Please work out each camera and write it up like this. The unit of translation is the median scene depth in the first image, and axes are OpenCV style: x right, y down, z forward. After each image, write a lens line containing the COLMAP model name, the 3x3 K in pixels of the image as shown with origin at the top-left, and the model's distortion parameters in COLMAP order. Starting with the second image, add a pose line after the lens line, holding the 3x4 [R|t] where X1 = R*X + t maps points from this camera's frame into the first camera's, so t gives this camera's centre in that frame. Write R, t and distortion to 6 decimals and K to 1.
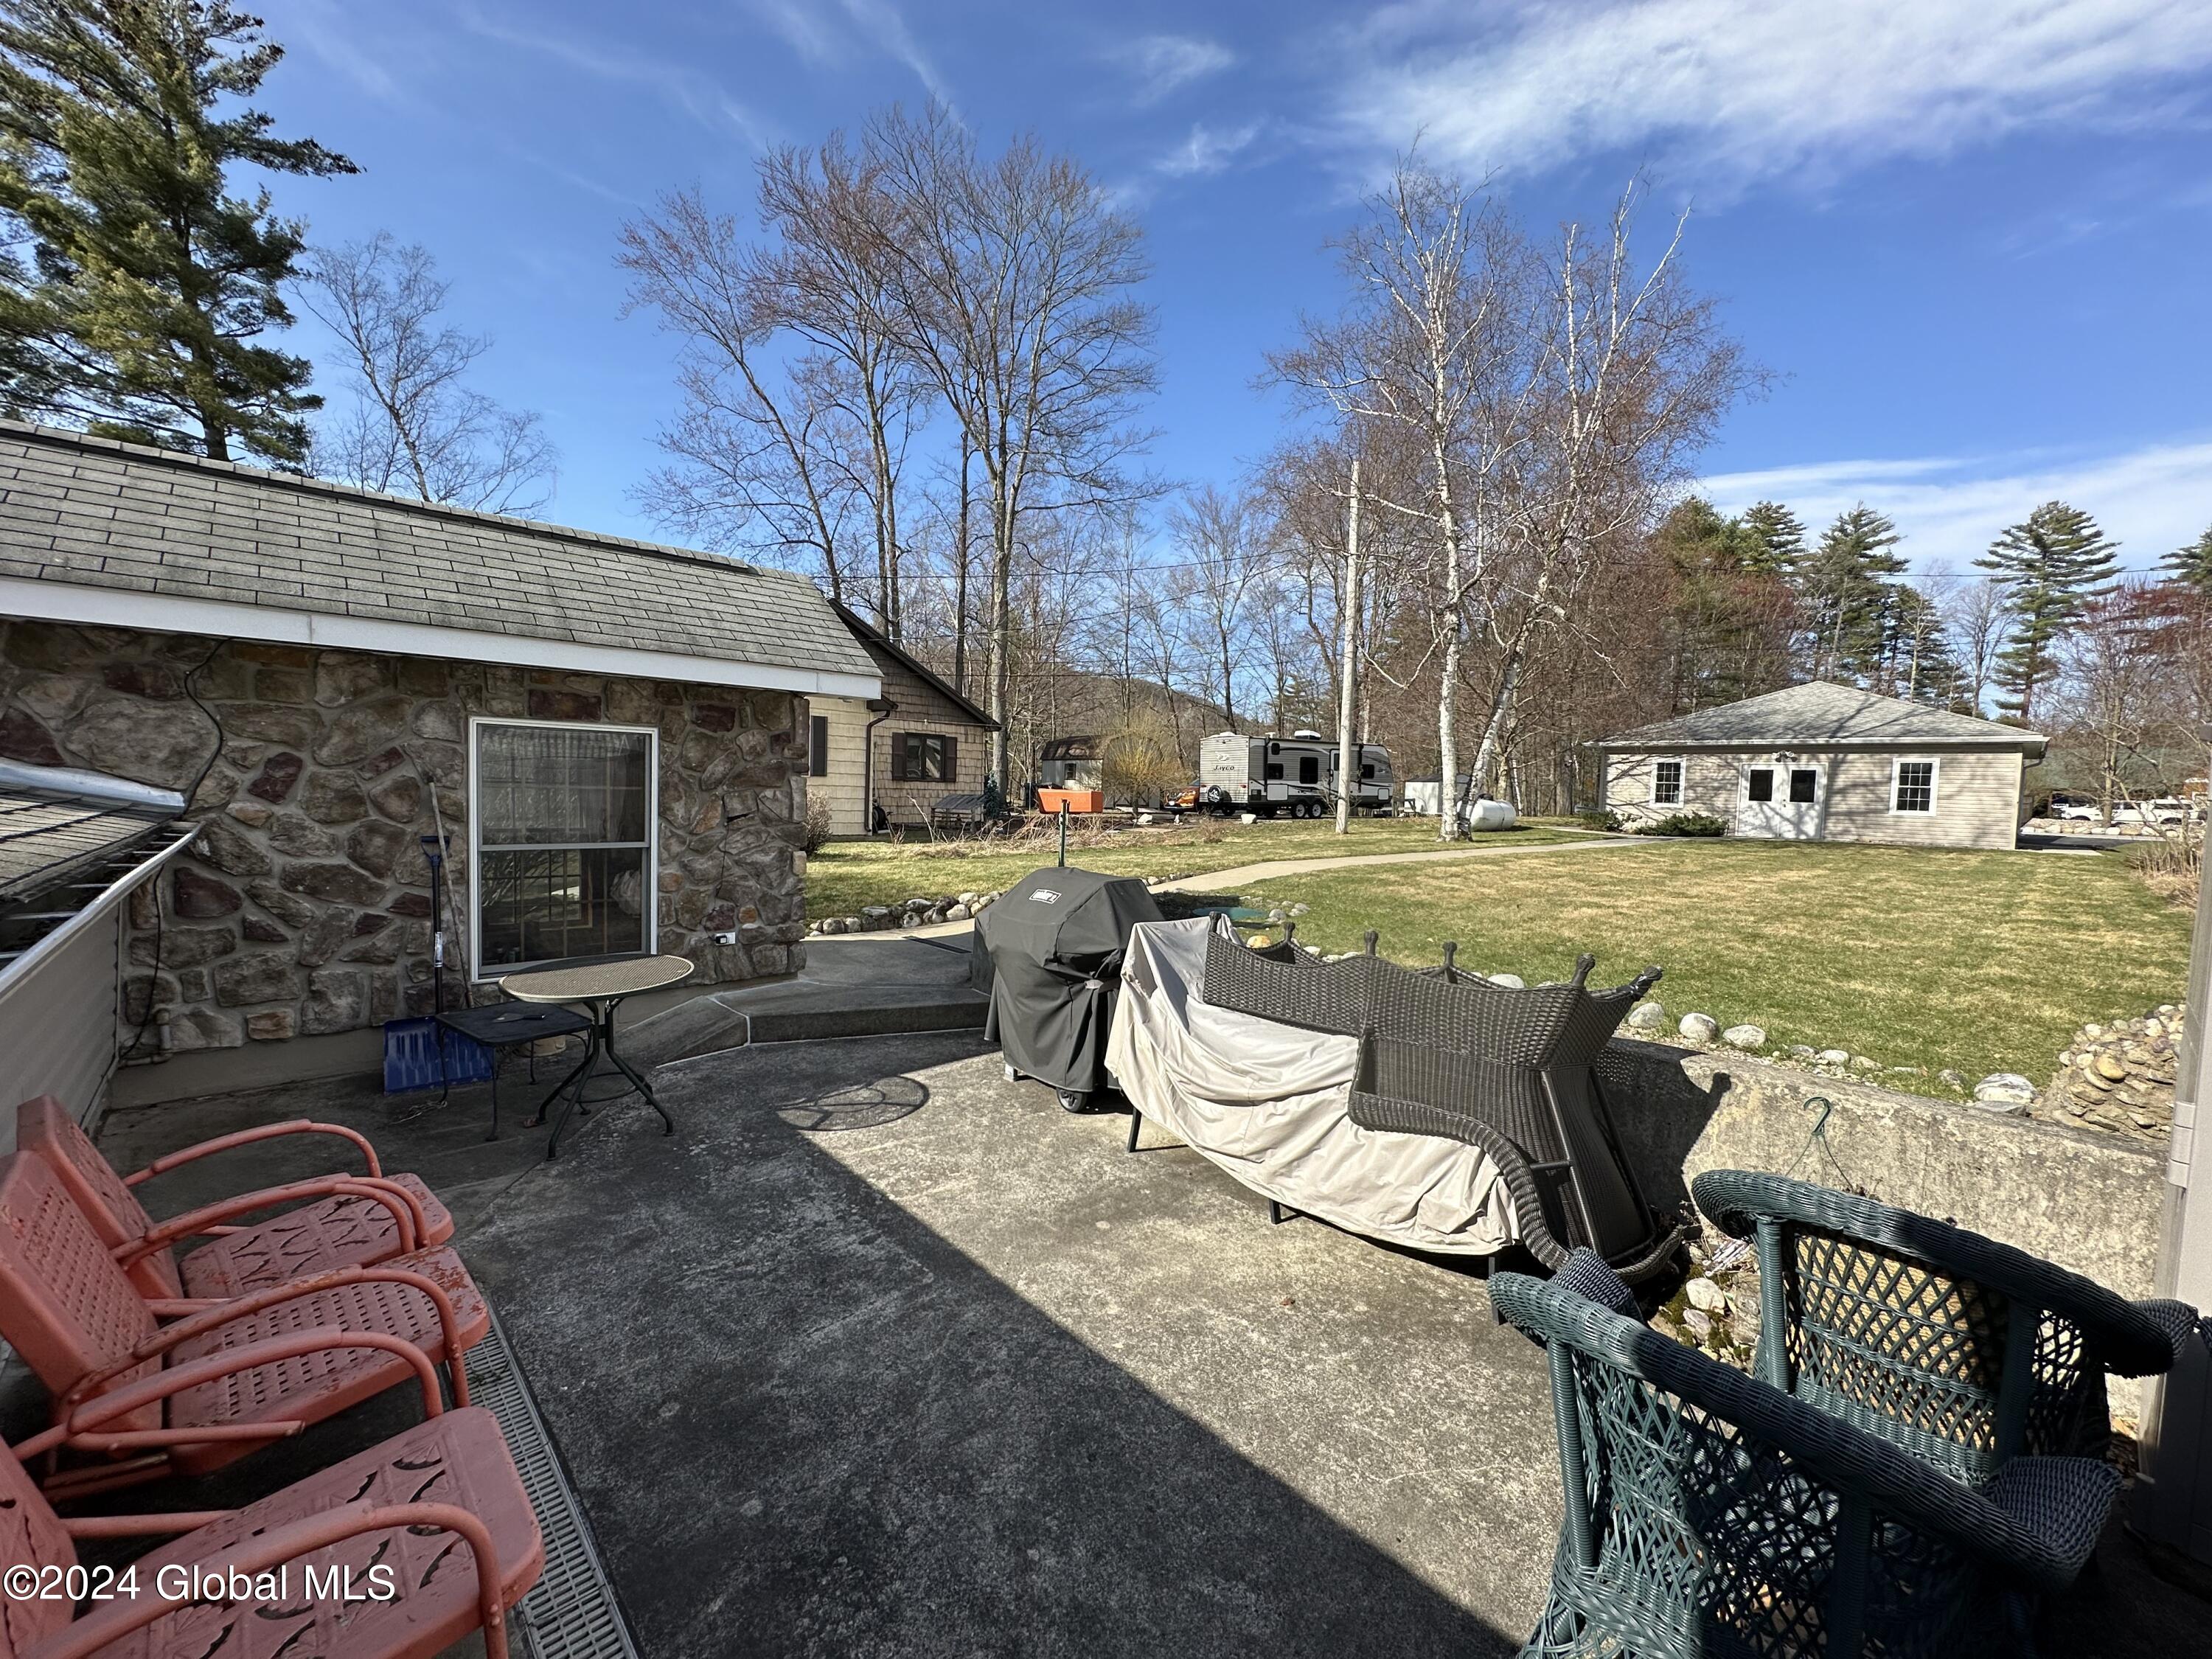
lens RADIAL K [[882.7, 0, 1105.3], [0, 882.7, 824.8], [0, 0, 1]] dist [-0.000318, 0.000542]
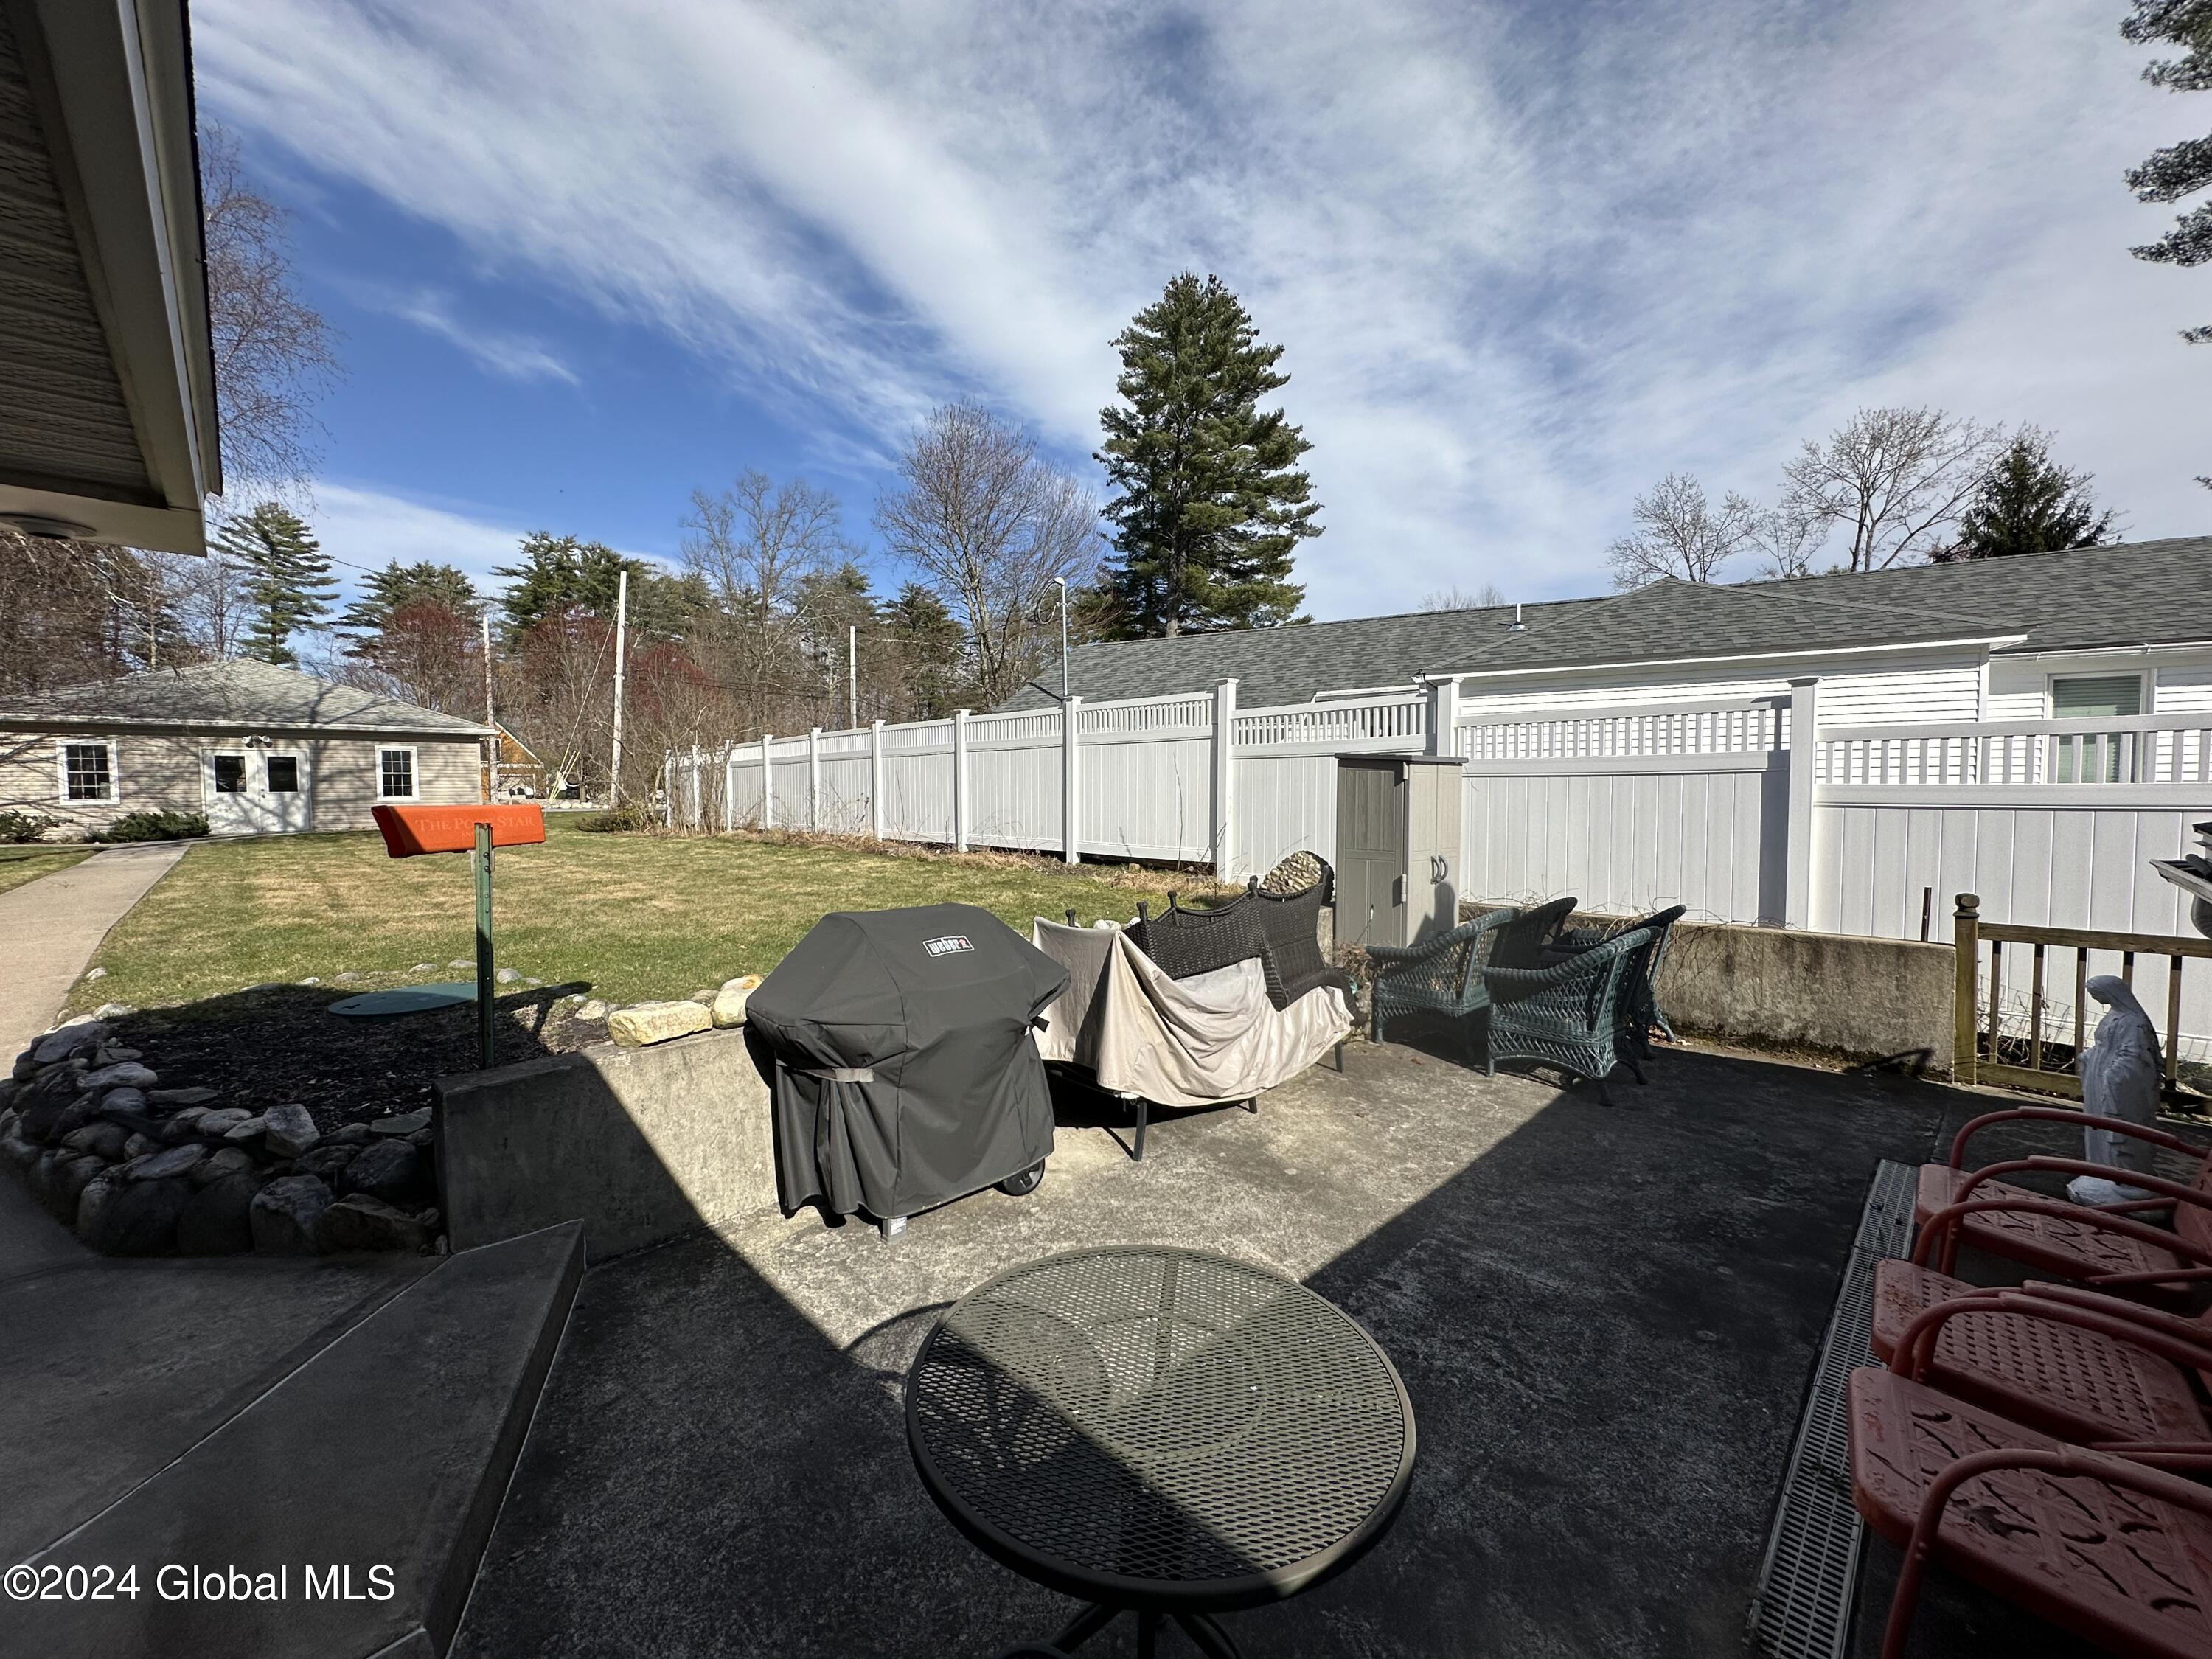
lens RADIAL K [[882.7, 0, 1105.3], [0, 882.7, 824.8], [0, 0, 1]] dist [-0.000318, 0.000542]
pose [[-0.023912, -0.071760, 0.997135, -0.149288], [0.053951, 0.995874, 0.072963, -0.012055], [-0.998257, 0.055542, -0.019942, 0.167658]]
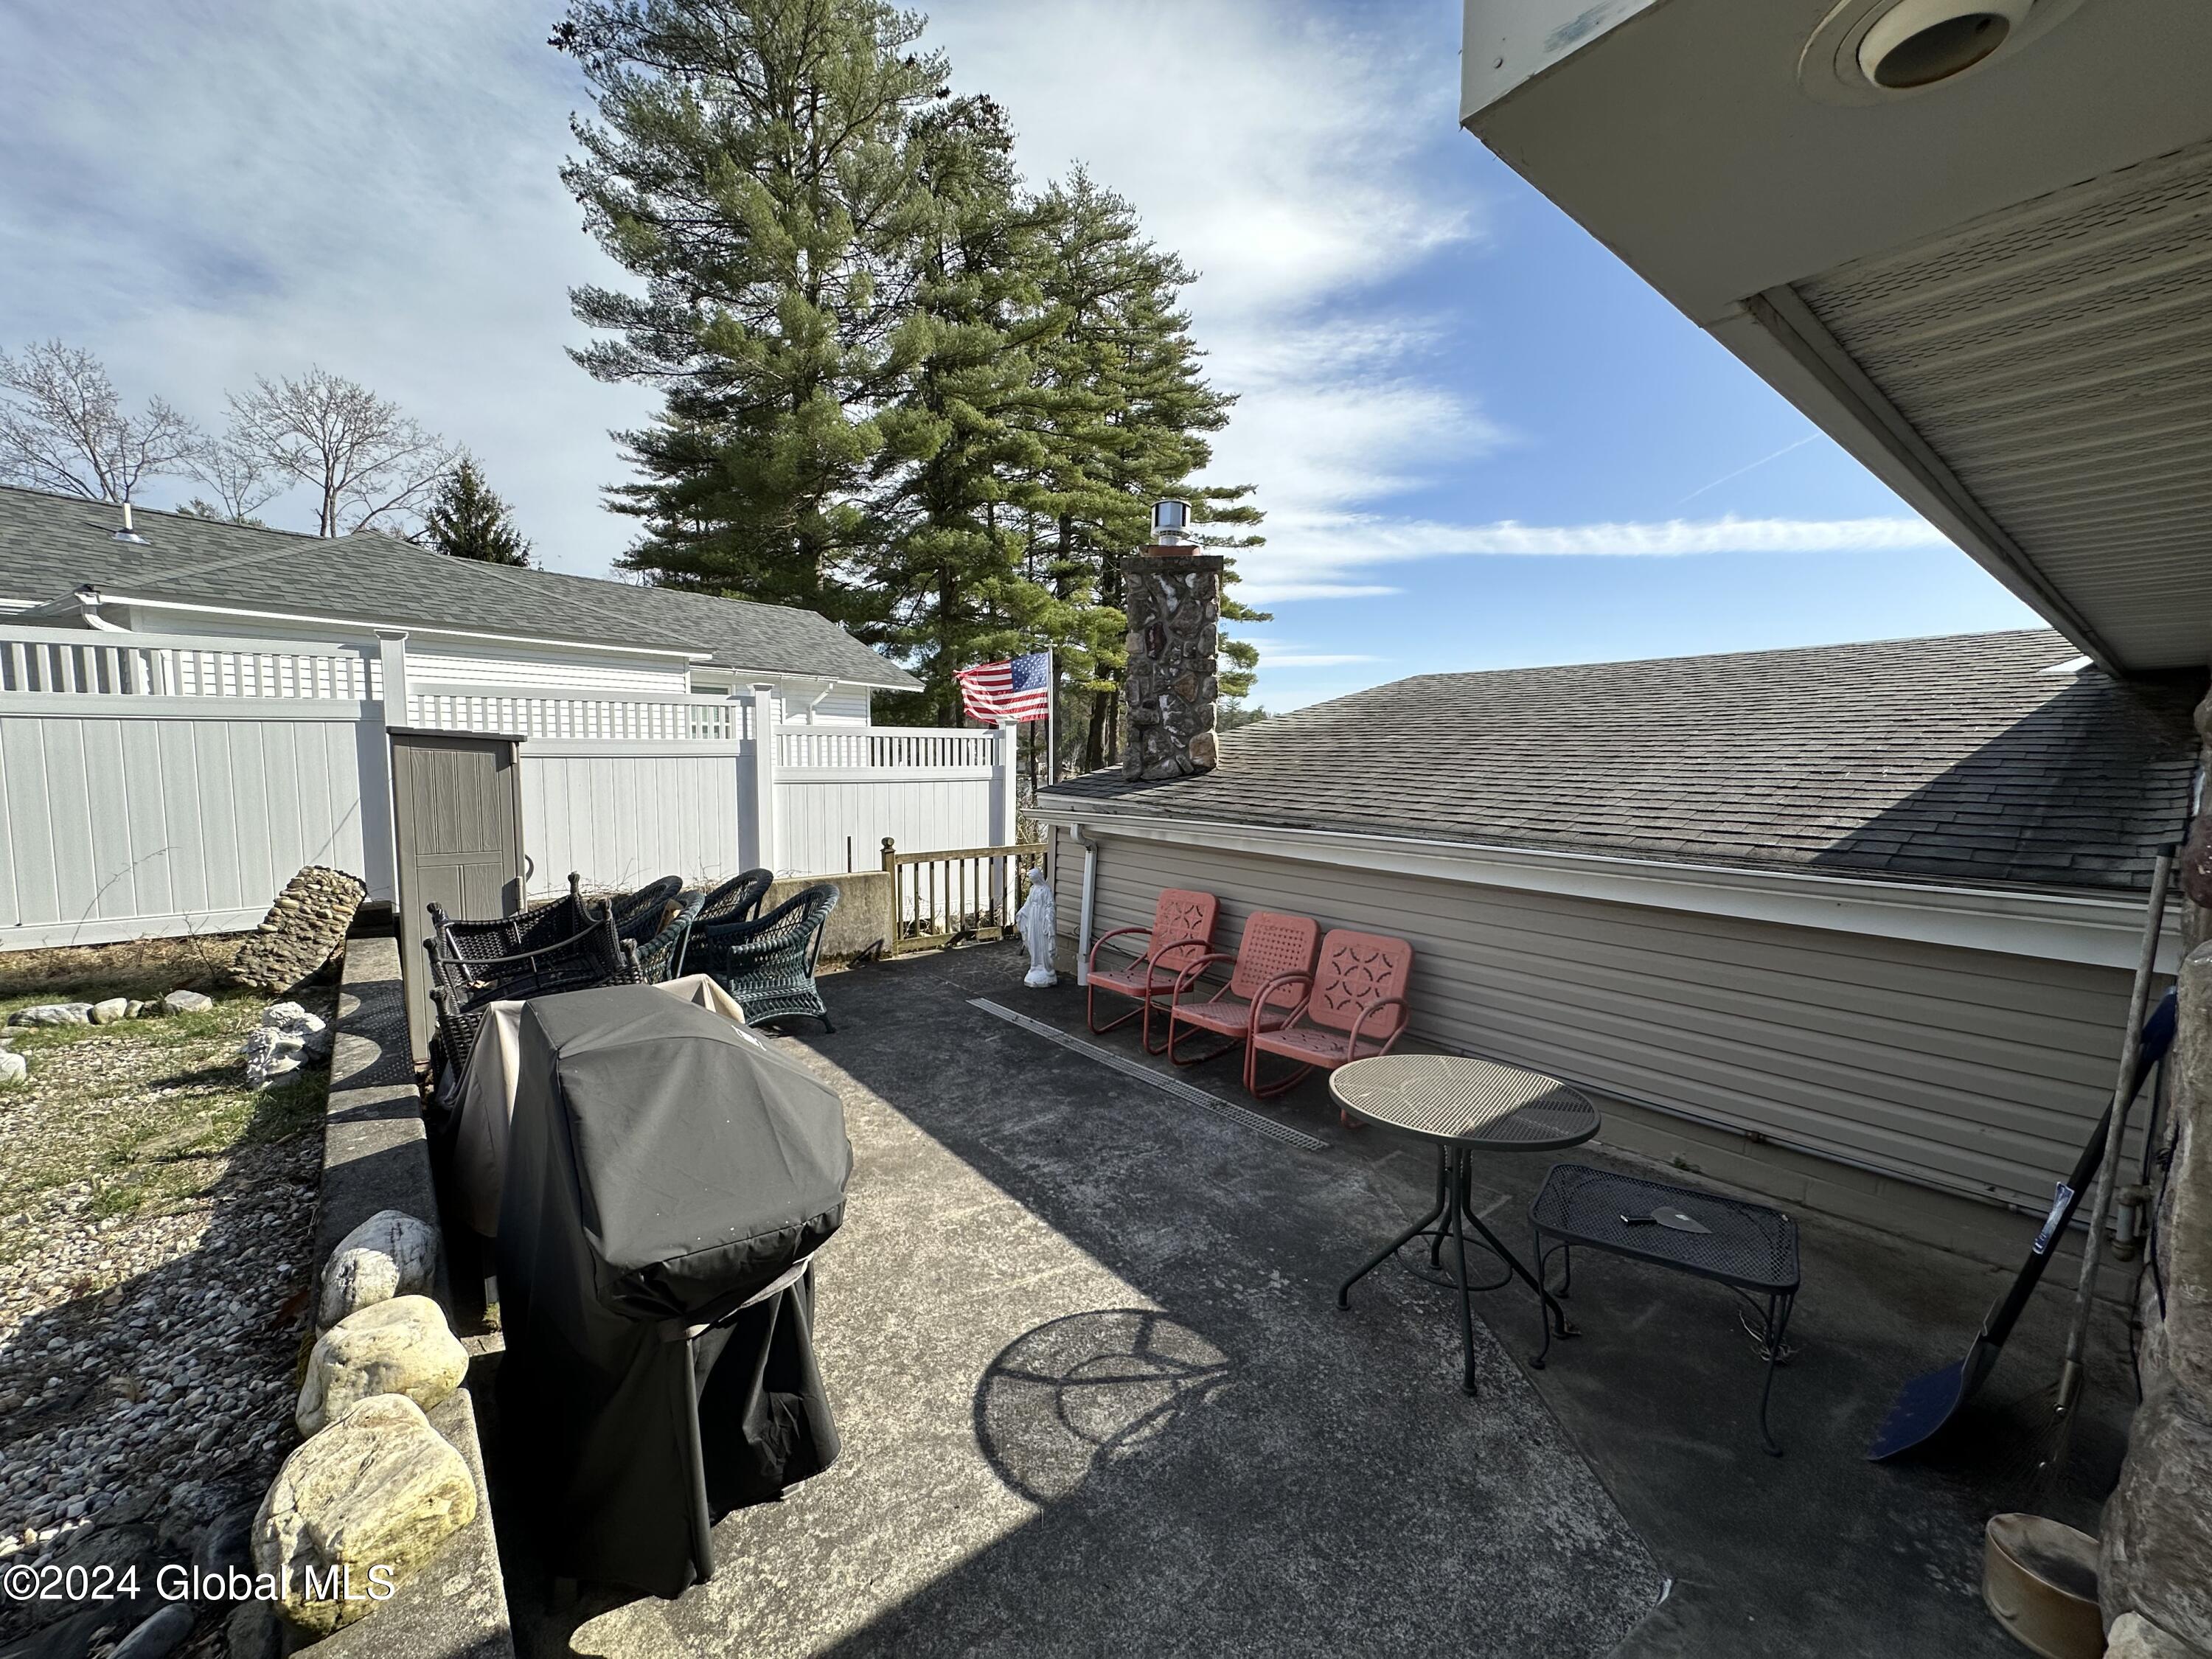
lens RADIAL K [[885.7, 0, 1106.0], [0, 885.7, 829.5], [0, 0, 1]] dist [-0.000759, 0.000567]
pose [[-0.996836, -0.040867, 0.068177, -0.056035], [-0.031381, 0.990373, 0.134819, -0.019125], [-0.073031, 0.132253, -0.988522, 0.275337]]
